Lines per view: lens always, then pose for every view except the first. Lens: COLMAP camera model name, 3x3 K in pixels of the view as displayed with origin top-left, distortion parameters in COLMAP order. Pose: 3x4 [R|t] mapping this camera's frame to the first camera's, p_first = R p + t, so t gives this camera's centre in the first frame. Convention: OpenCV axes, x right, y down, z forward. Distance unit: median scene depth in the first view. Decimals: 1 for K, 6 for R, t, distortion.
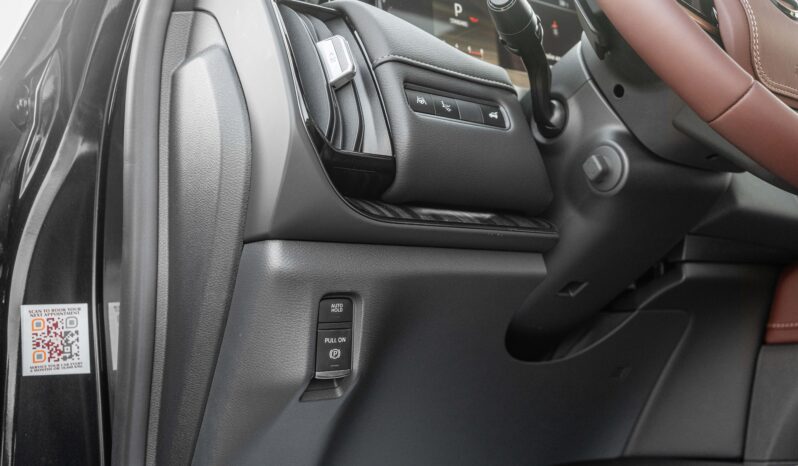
lens RADIAL K [[831.1, 0, 399.0], [0, 831.1, 233.0], [0, 0, 1]] dist [-0.004308, -0.012155]
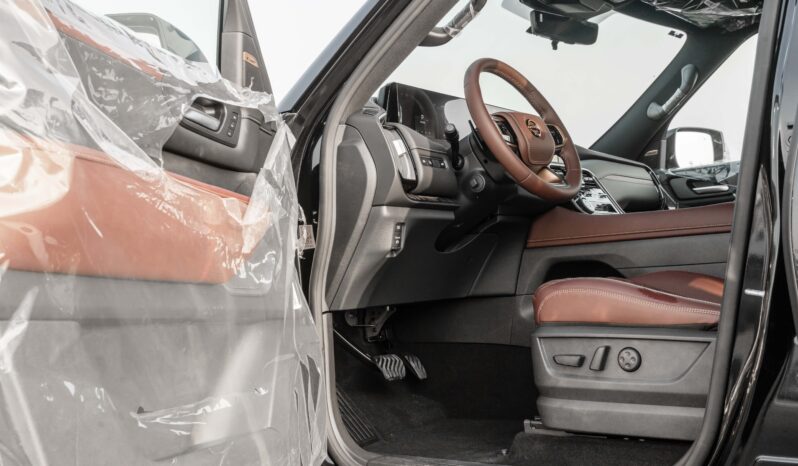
lens RADIAL K [[815.8, 0, 399.0], [0, 815.8, 233.0], [0, 0, 1]] dist [0.212034, 0.001537]
pose [[0.968828, 0.021294, 0.246818, -0.708288], [-0.039123, 0.996948, 0.067558, -0.083938], [-0.244626, -0.075109, 0.966704, -1.693613]]
